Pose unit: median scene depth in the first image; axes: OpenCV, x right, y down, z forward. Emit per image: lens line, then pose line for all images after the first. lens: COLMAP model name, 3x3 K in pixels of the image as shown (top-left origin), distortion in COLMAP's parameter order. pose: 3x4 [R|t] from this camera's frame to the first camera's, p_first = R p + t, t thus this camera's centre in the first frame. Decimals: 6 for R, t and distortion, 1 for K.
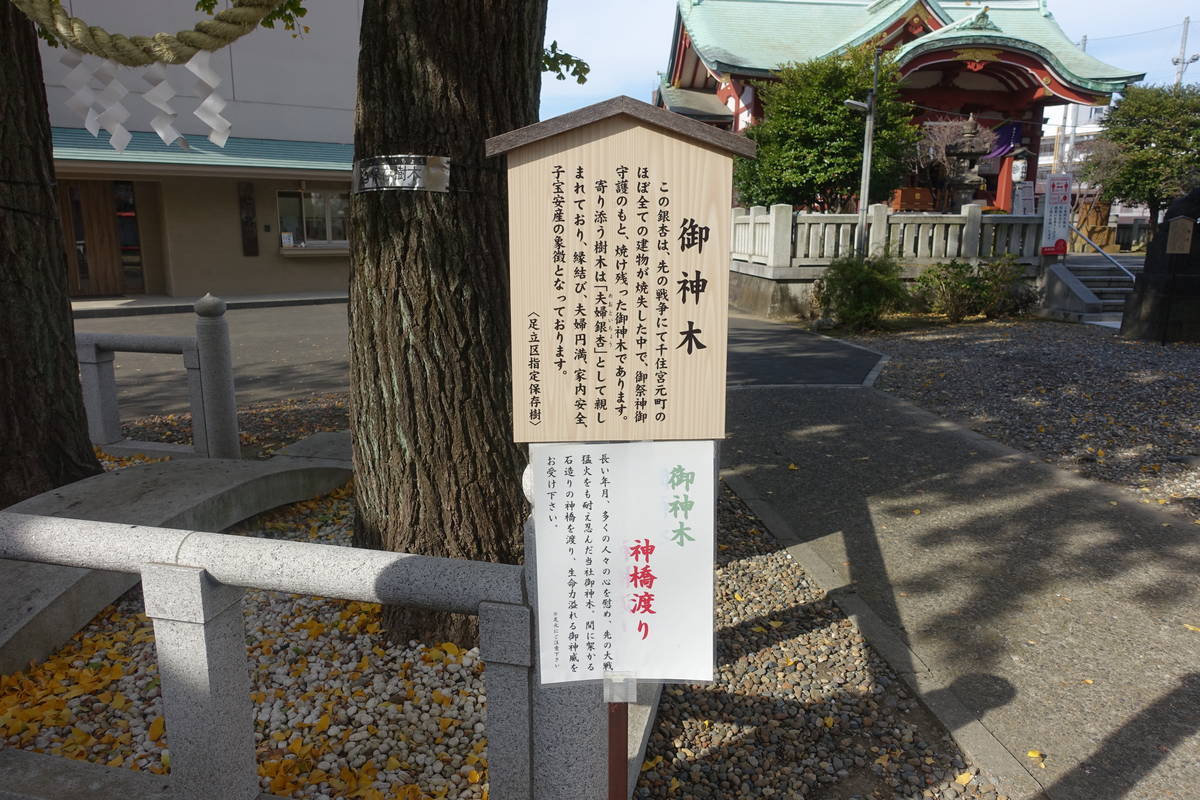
lens RADIAL K [[822.8, 0, 609.3], [0, 822.8, 395.6], [0, 0, 1]] dist [-0.003981, -0.002643]
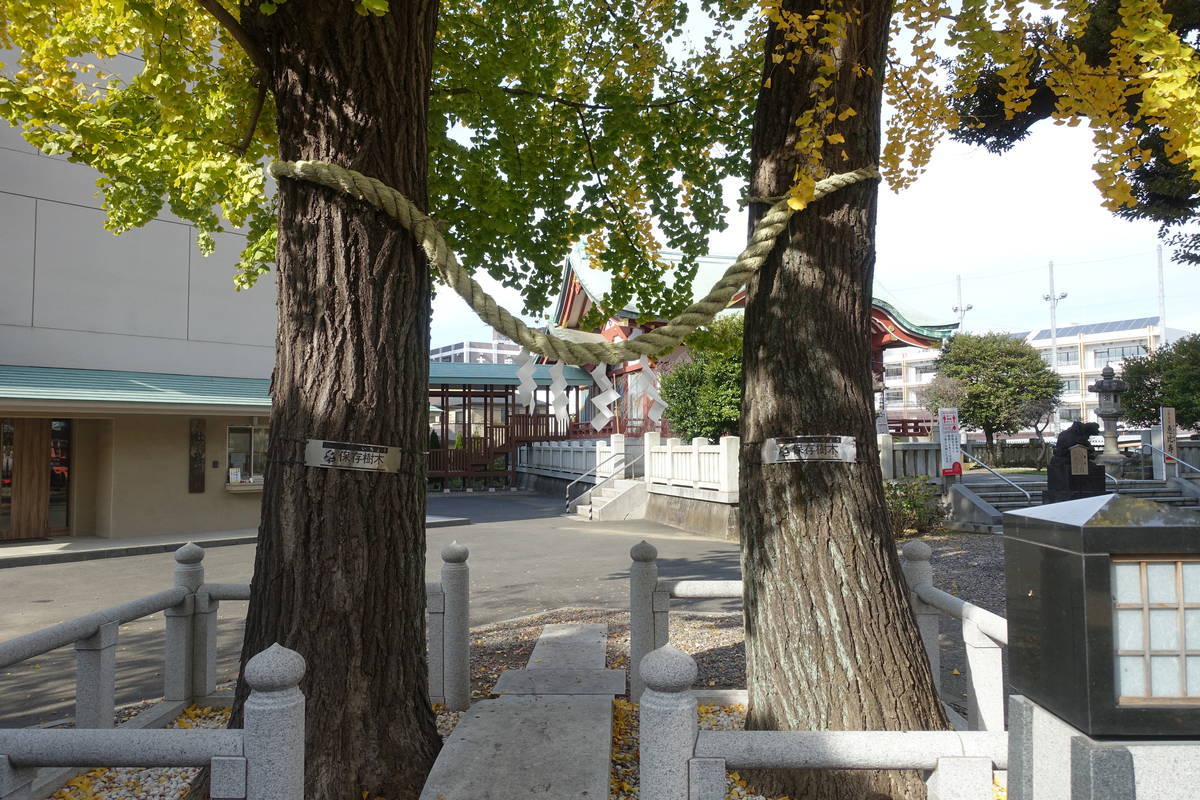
lens RADIAL K [[822.8, 0, 605.0], [0, 822.8, 395.0], [0, 0, 1]] dist [-0.003981, -0.002643]
pose [[0.980592, -0.001520, 0.196054, -0.171707], [0.053093, 0.964665, -0.258074, -0.006466], [-0.188734, 0.263474, 0.946024, -0.041328]]
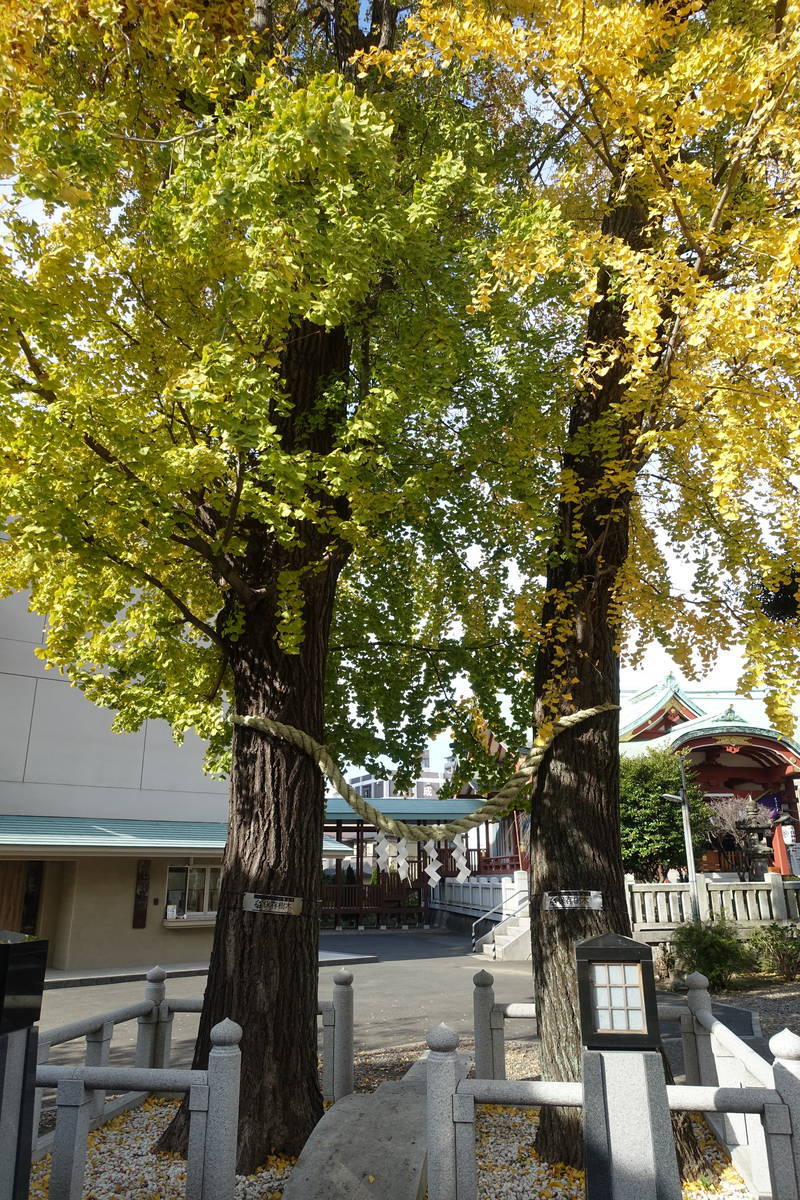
lens RADIAL K [[822.8, 0, 402.5], [0, 822.8, 597.0], [0, 0, 1]] dist [-0.003981, -0.002643]
pose [[0.998791, 0.002476, 0.049092, -0.154596], [0.022915, 0.860117, -0.509582, 0.019421], [-0.043487, 0.510091, 0.859020, -0.207738]]
